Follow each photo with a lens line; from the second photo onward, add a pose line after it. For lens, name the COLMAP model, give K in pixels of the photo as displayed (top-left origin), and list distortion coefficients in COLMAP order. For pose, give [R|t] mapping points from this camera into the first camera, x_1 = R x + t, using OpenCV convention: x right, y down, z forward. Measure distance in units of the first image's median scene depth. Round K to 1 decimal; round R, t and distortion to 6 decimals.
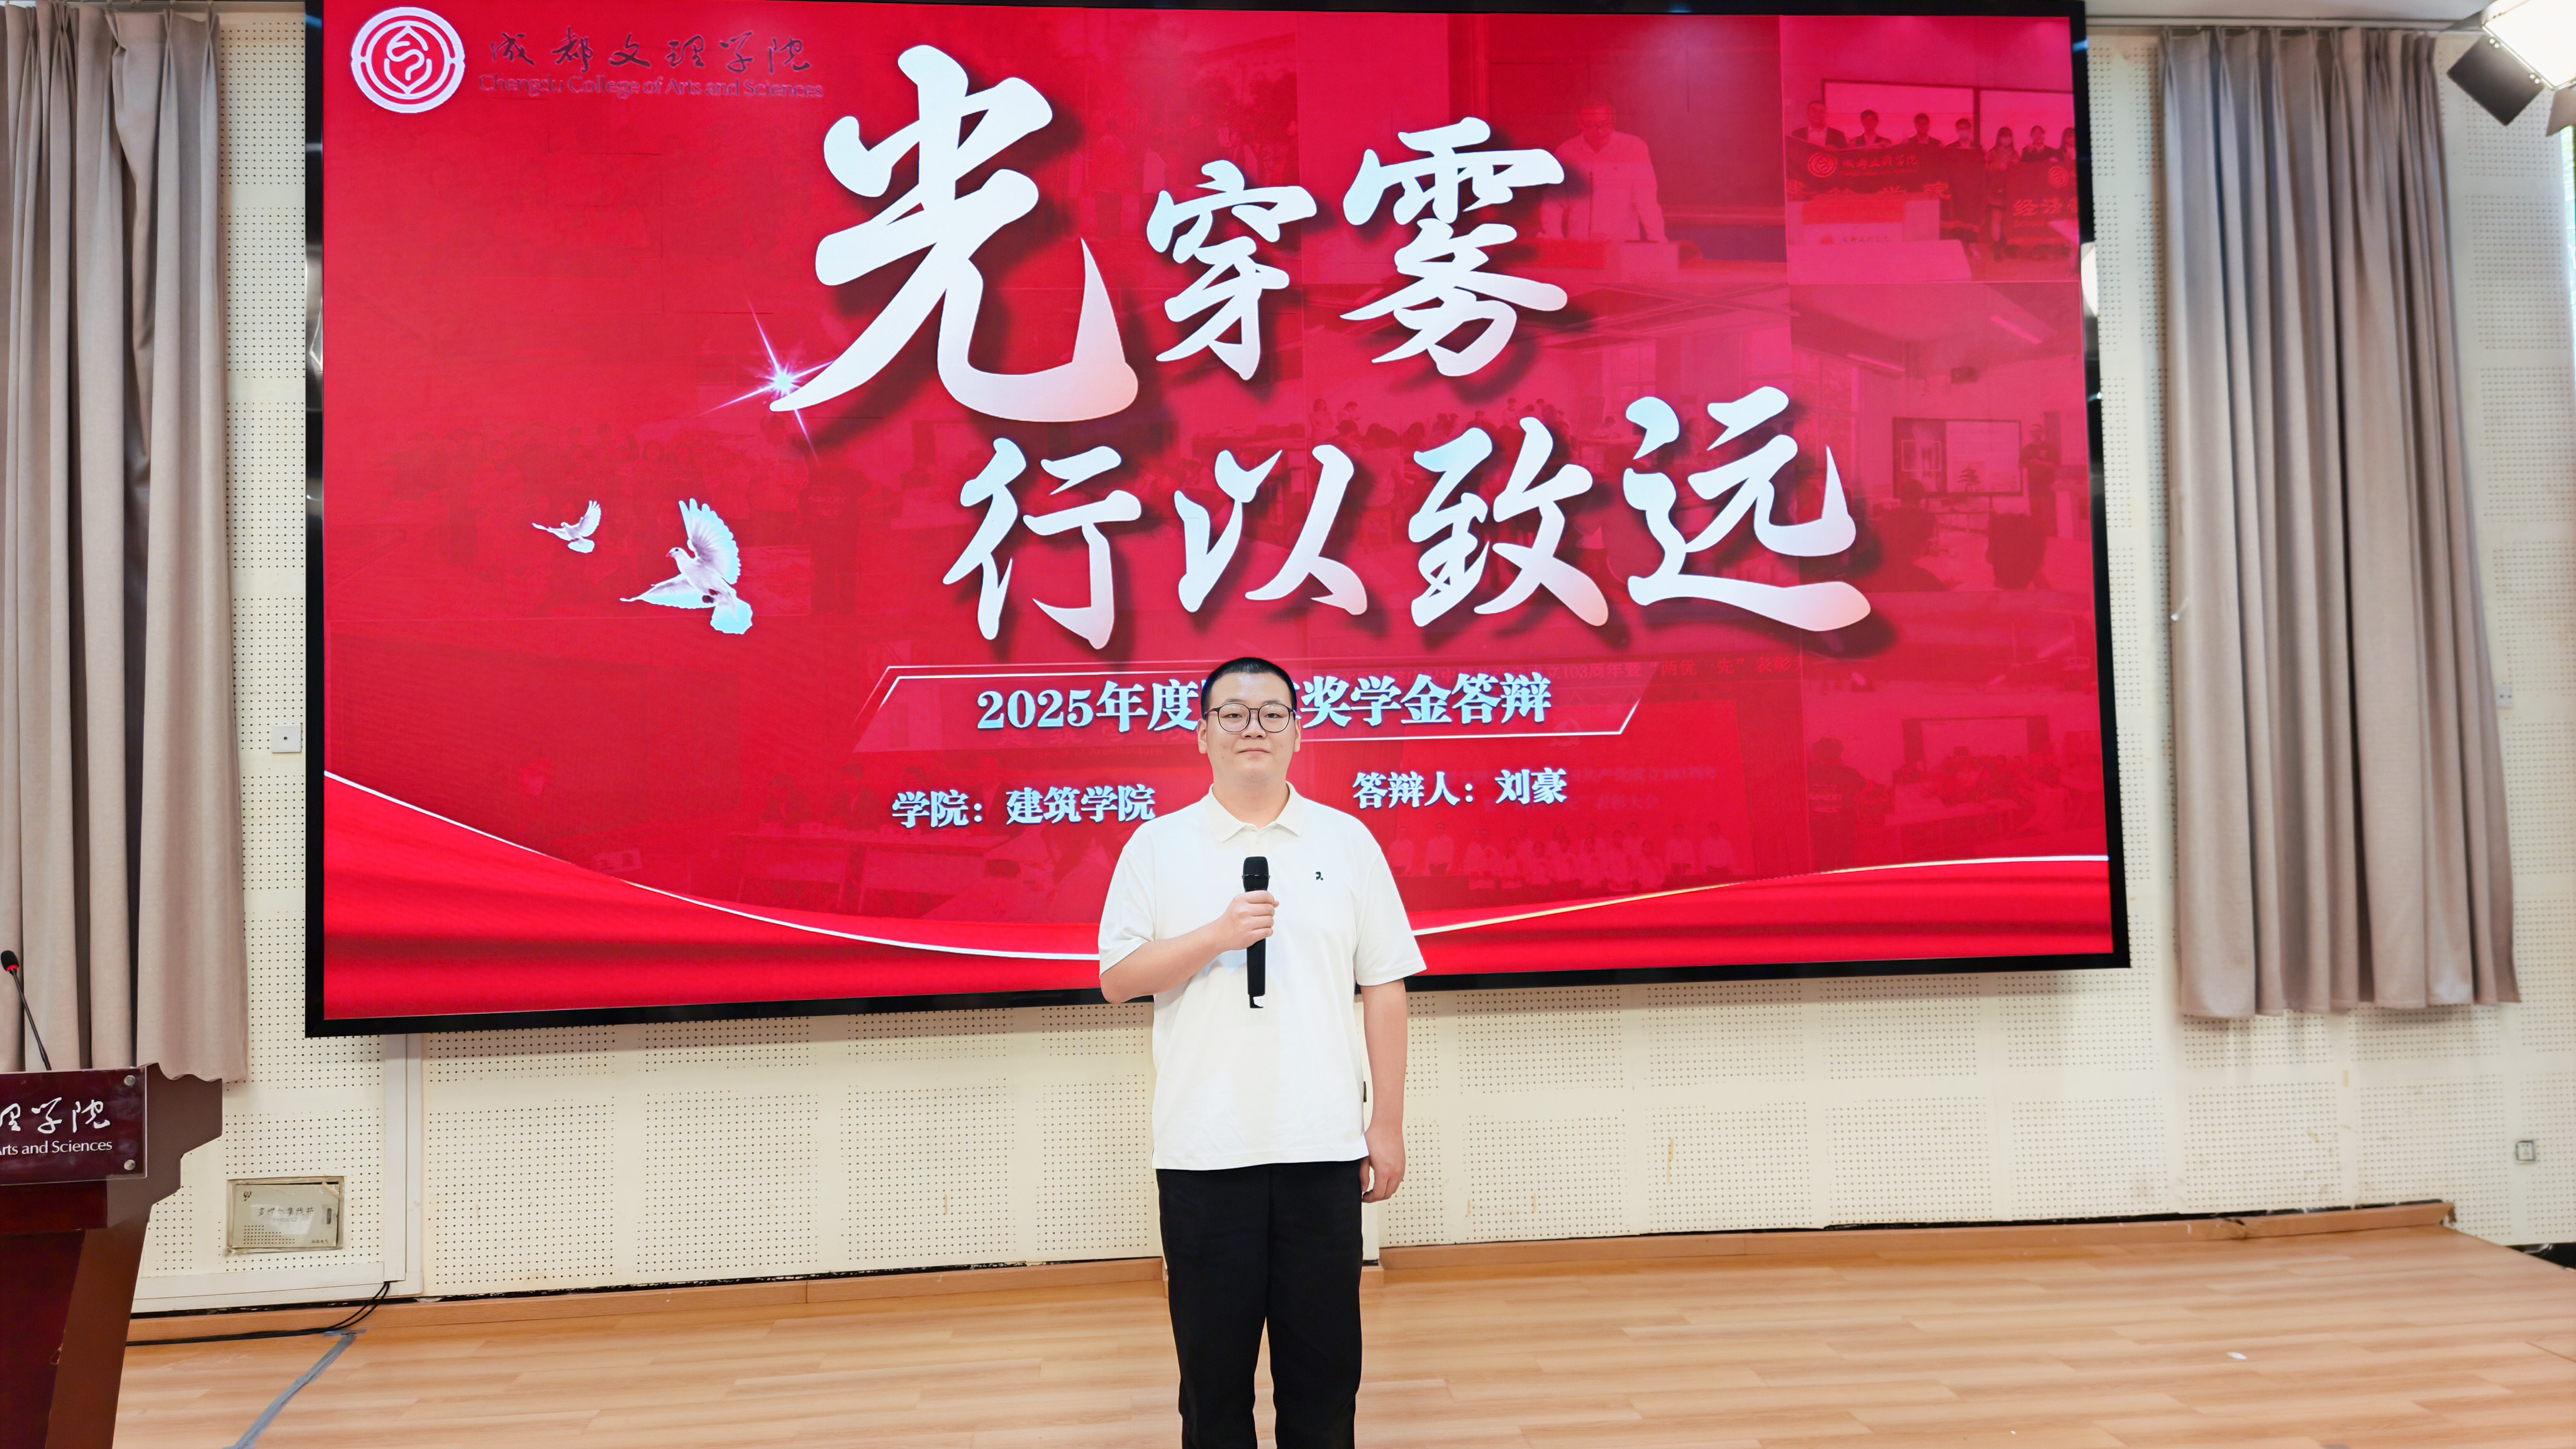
lens RADIAL K [[1884.0, 0, 1269.4], [0, 1884.0, 737.7], [0, 0, 1]] dist [0.022273, -0.050976]
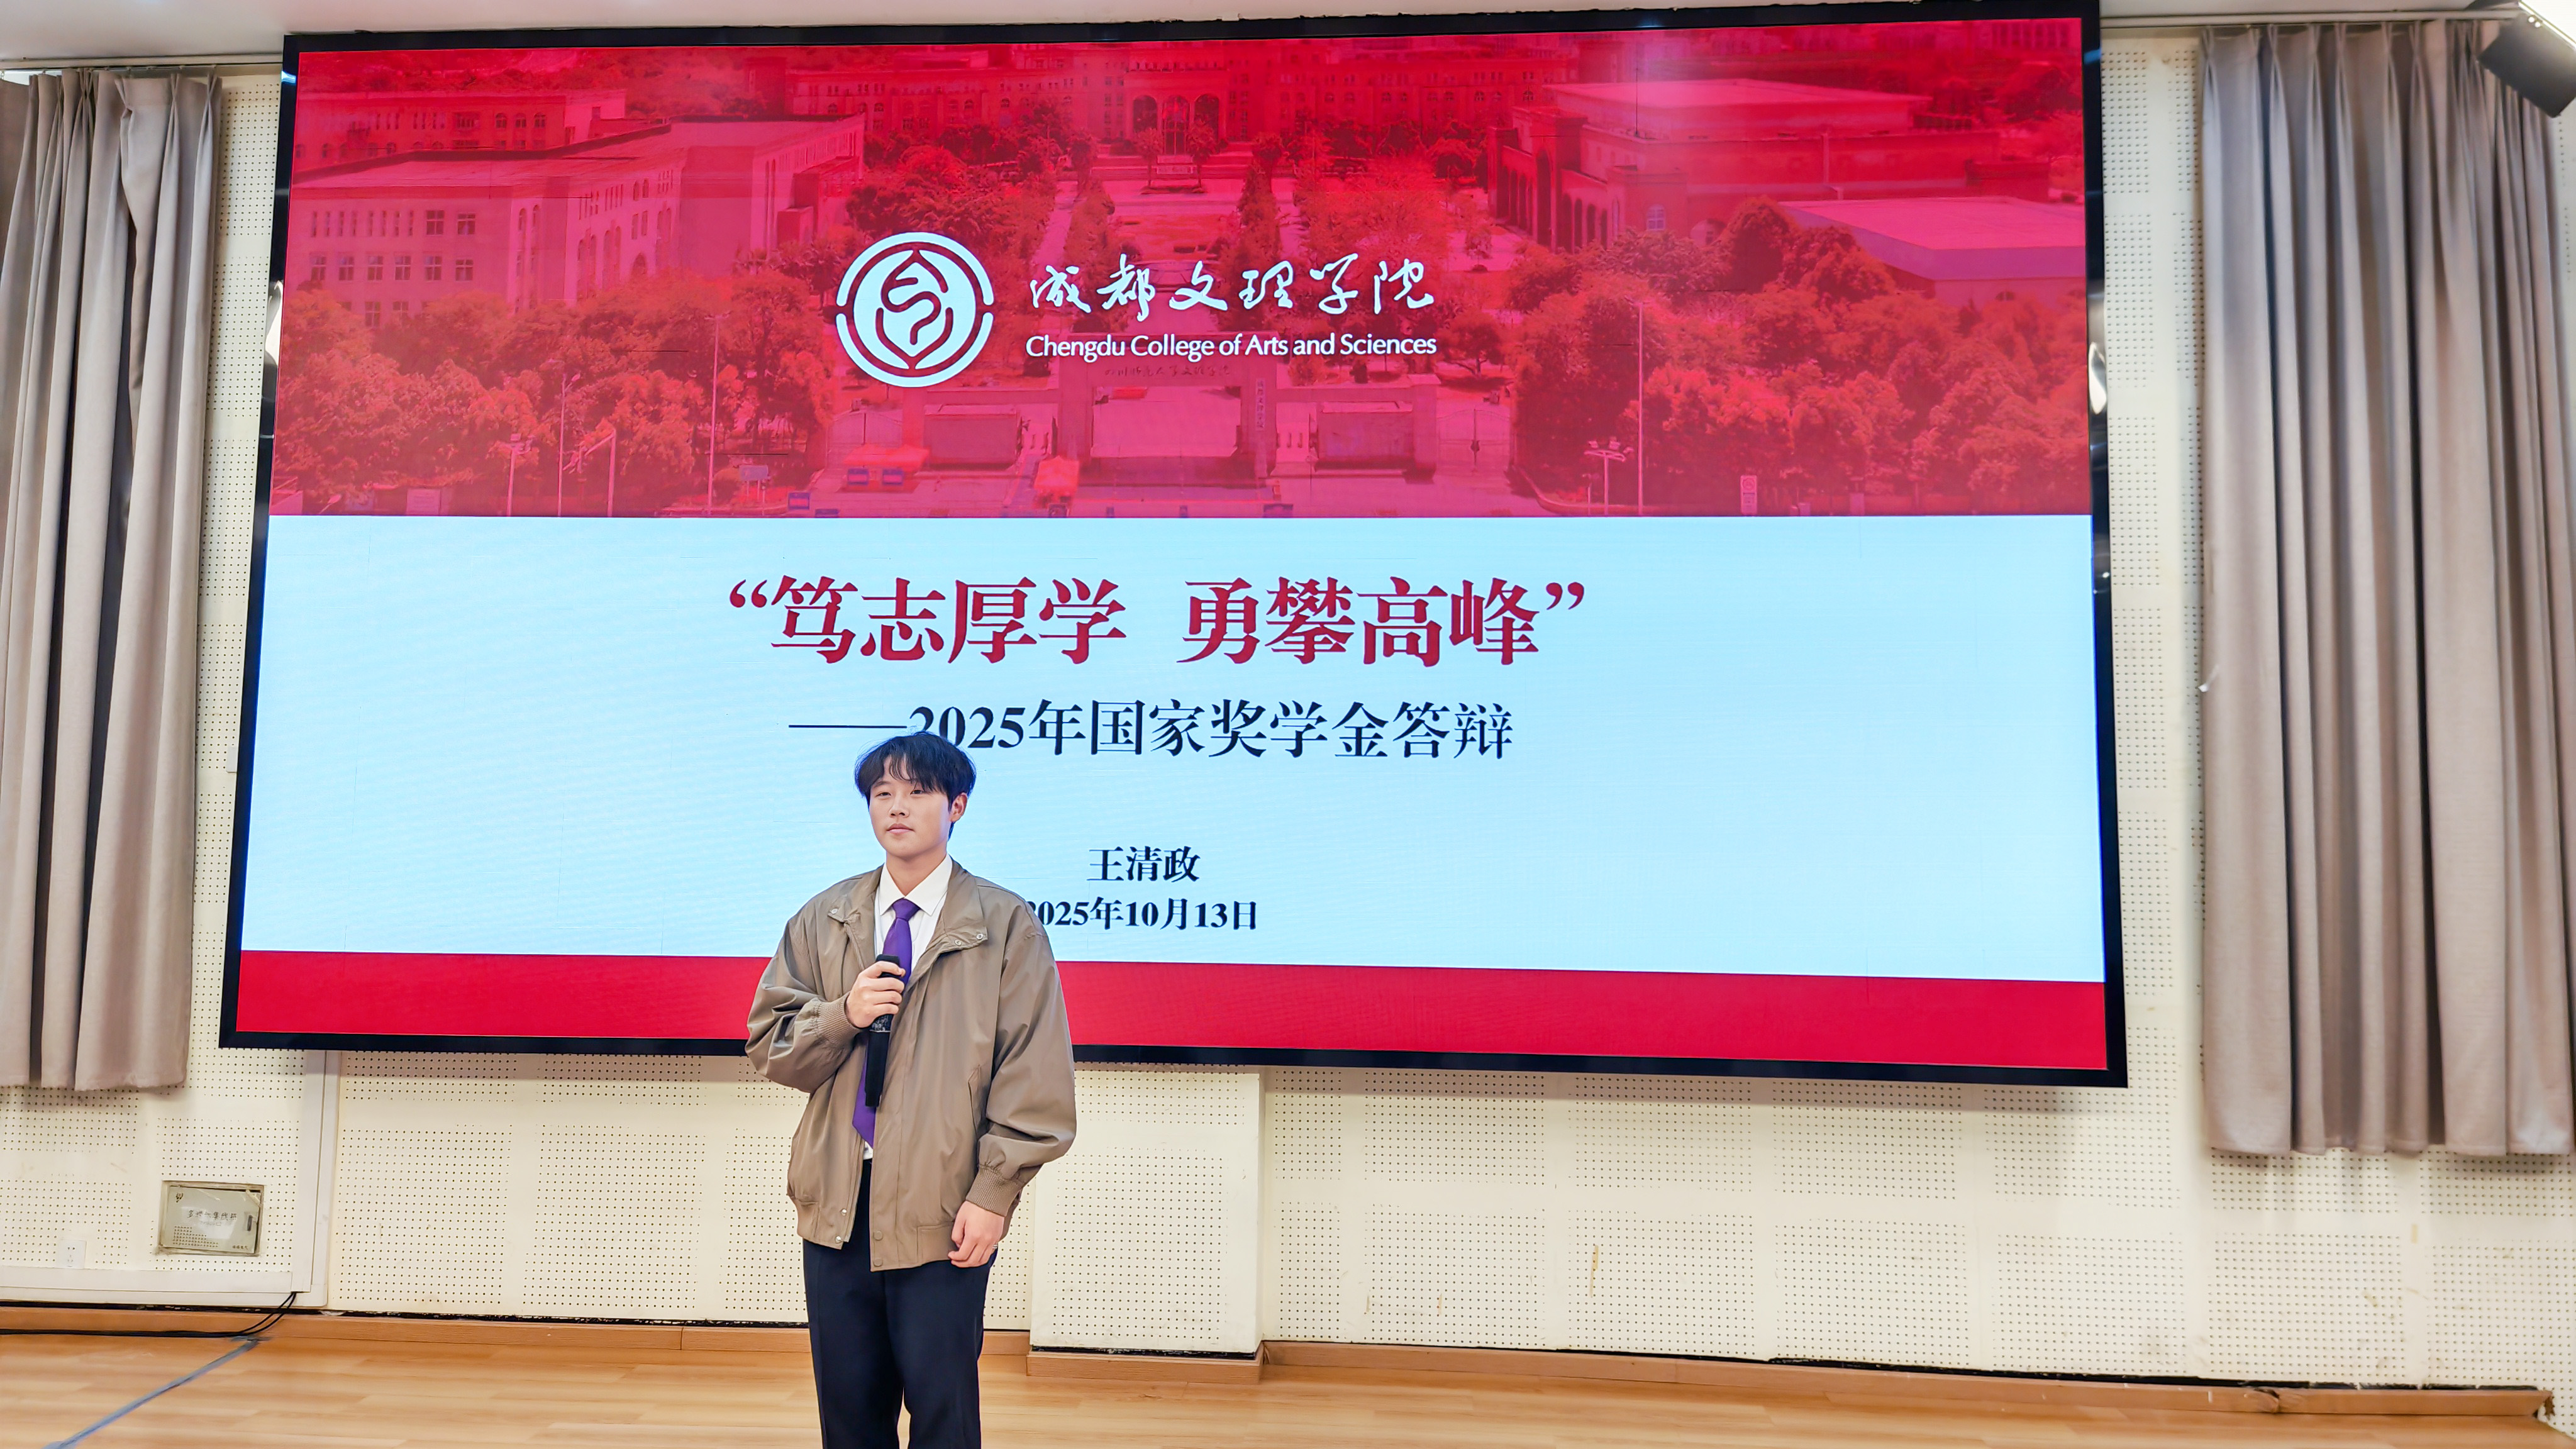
lens RADIAL K [[1884.0, 0, 1279.5], [0, 1884.0, 714.3], [0, 0, 1]] dist [0.022273, -0.050976]
pose [[0.984604, 0.026549, -0.172770, 0.223069], [-0.034607, 0.998441, -0.043795, 0.001721], [0.171338, 0.049100, 0.983988, 0.069472]]
